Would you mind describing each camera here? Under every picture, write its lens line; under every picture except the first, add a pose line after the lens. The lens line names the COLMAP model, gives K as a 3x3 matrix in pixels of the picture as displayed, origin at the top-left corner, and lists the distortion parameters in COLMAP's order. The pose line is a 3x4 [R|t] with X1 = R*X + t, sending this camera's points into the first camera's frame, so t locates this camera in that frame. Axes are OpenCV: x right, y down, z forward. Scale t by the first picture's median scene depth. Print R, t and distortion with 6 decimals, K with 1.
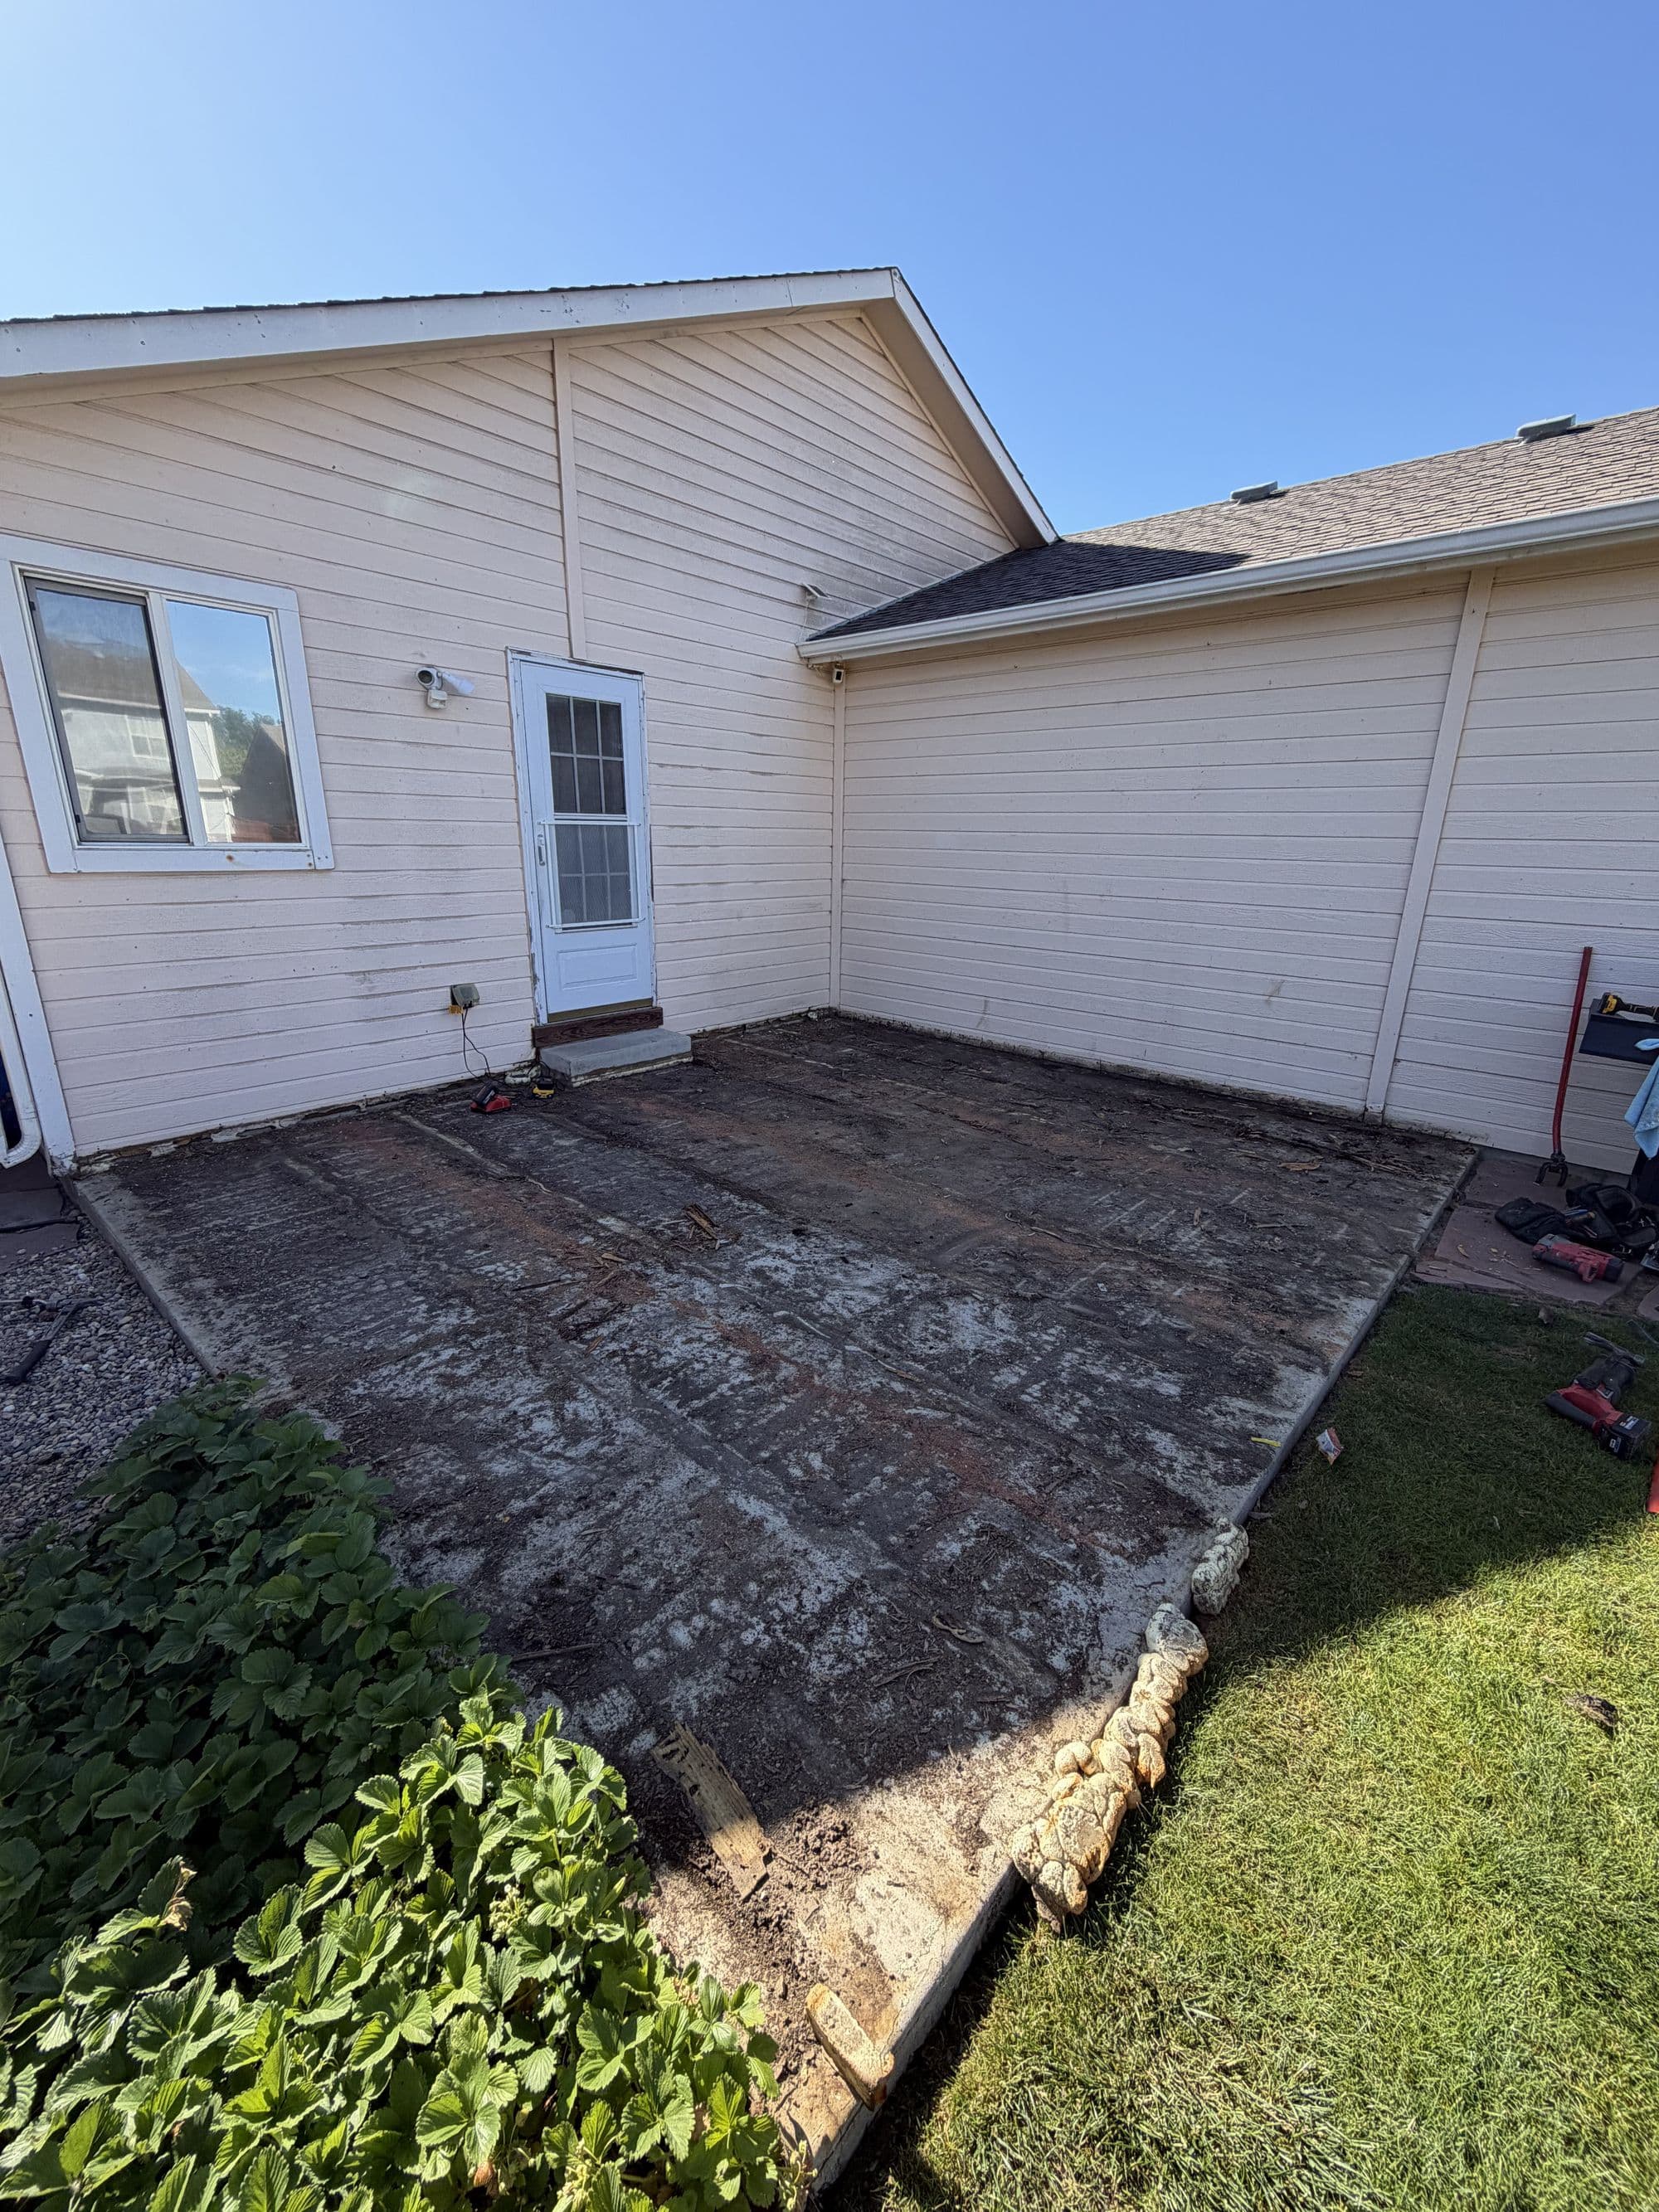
lens RADIAL K [[899.3, 0, 839.3], [0, 899.3, 1101.3], [0, 0, 1]] dist [0.002334, -0.001025]
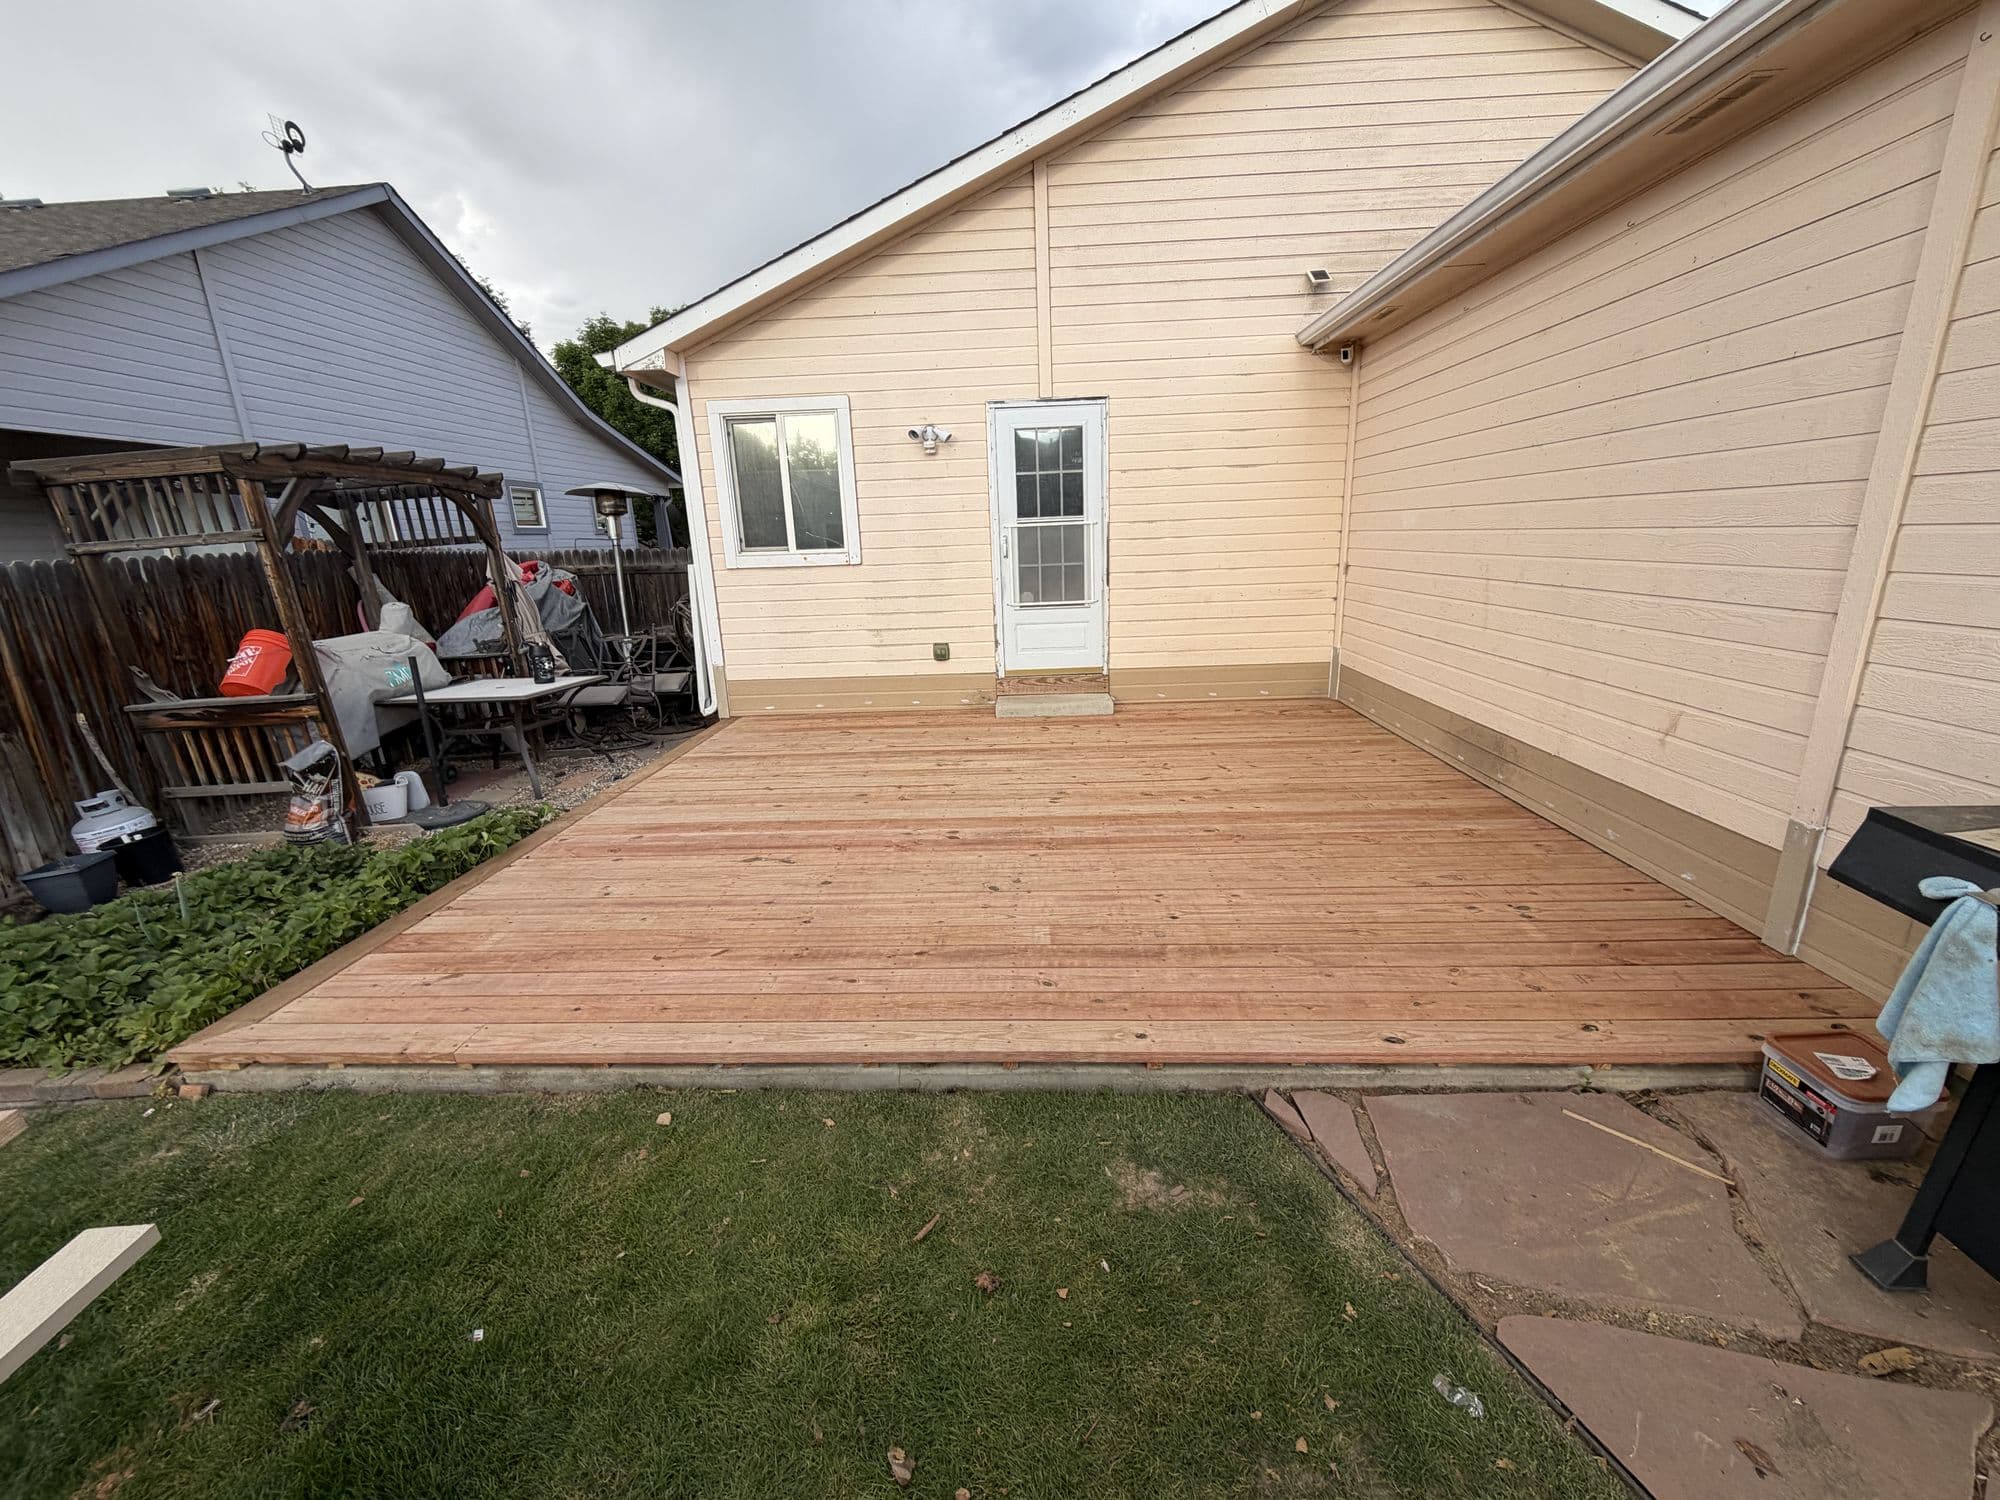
lens RADIAL K [[813.1, 0, 1002.7], [0, 813.1, 755.4], [0, 0, 1]] dist [0.002334, -0.001025]
pose [[0.623044, 0.165102, -0.764563, 0.608270], [-0.178067, 0.981742, 0.066892, -0.053315], [0.761648, 0.094467, 0.641068, 0.243069]]
